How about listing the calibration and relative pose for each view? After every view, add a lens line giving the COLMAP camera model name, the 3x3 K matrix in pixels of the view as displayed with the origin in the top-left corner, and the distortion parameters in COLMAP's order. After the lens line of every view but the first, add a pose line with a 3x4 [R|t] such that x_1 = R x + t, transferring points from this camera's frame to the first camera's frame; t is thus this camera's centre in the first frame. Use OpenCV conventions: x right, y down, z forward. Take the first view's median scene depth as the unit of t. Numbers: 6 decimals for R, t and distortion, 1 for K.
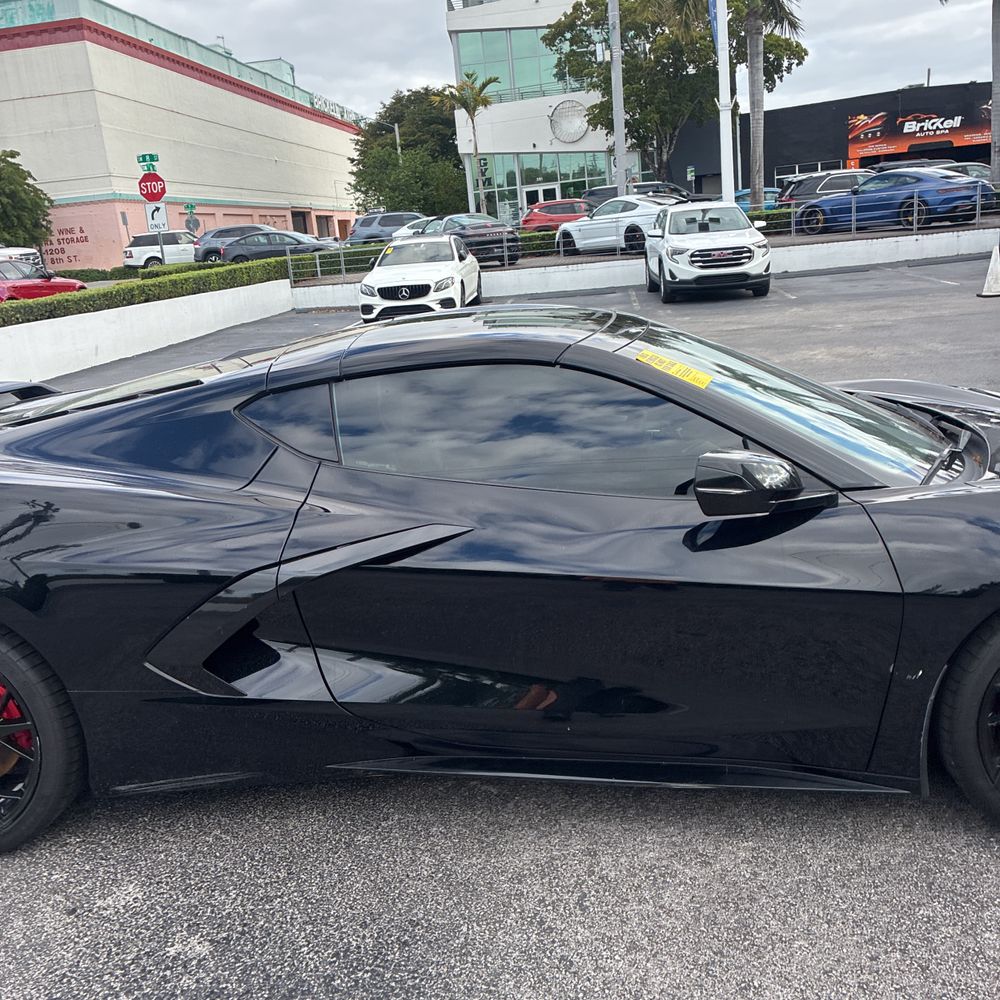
lens RADIAL K [[995.9, 0, 502.0], [0, 995.9, 498.9], [0, 0, 1]] dist [0.021727, 0.000000]
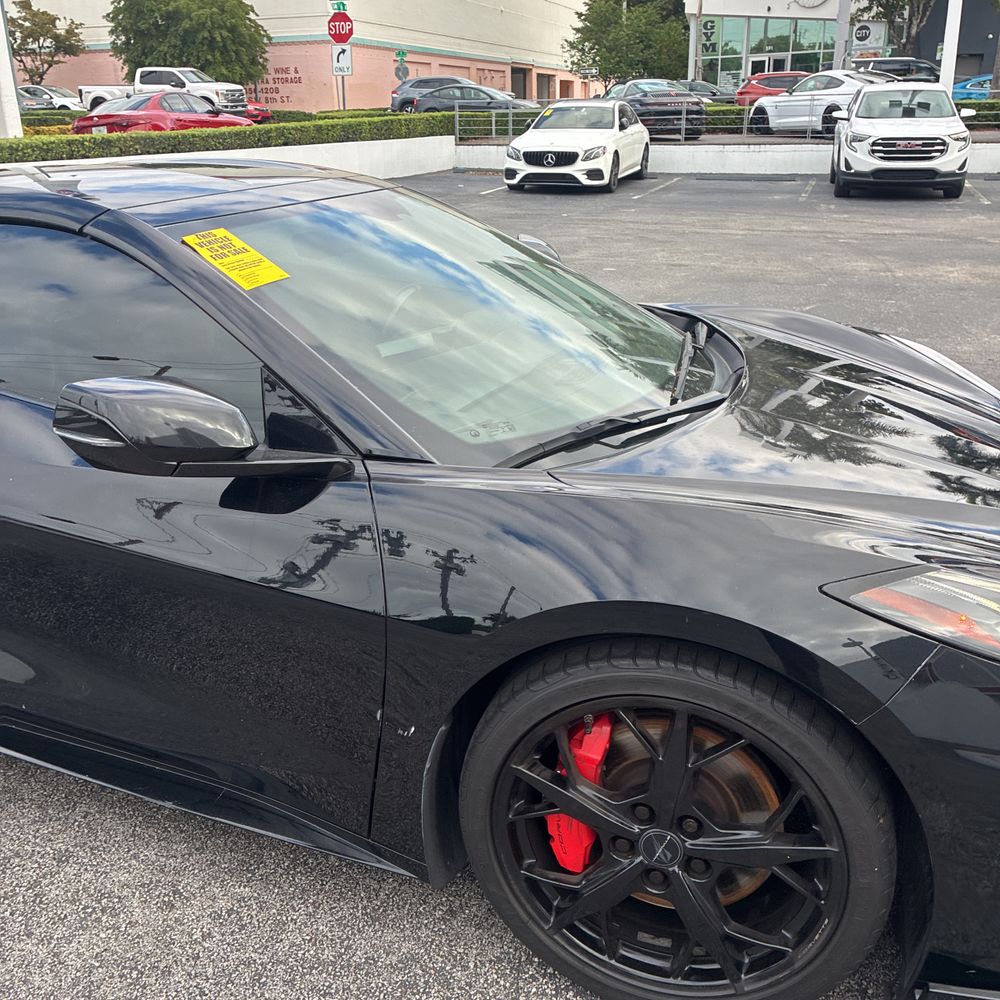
lens RADIAL K [[995.9, 0, 495.9], [0, 995.9, 498.5], [0, 0, 1]] dist [0.021727, 0.000000]
pose [[0.972965, 0.149016, -0.176446, 0.042981], [-0.126781, 0.983208, 0.131261, -0.006333], [0.193043, -0.105342, 0.975519, 0.025792]]
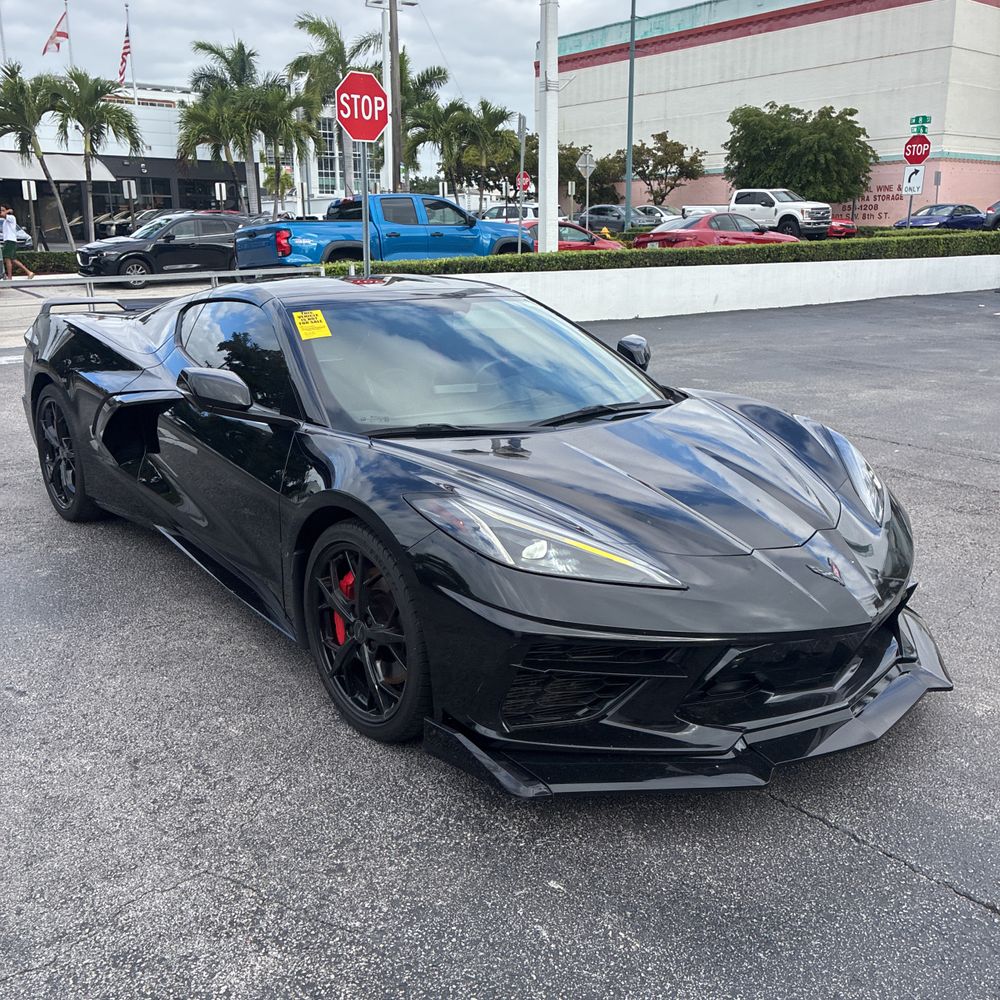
lens RADIAL K [[995.9, 0, 503.2], [0, 995.9, 496.2], [0, 0, 1]] dist [0.021727, 0.000000]
pose [[0.703713, 0.264878, -0.659263, 0.115660], [-0.239953, 0.961990, 0.130376, -0.012079], [0.668738, 0.066445, 0.740523, 0.011386]]
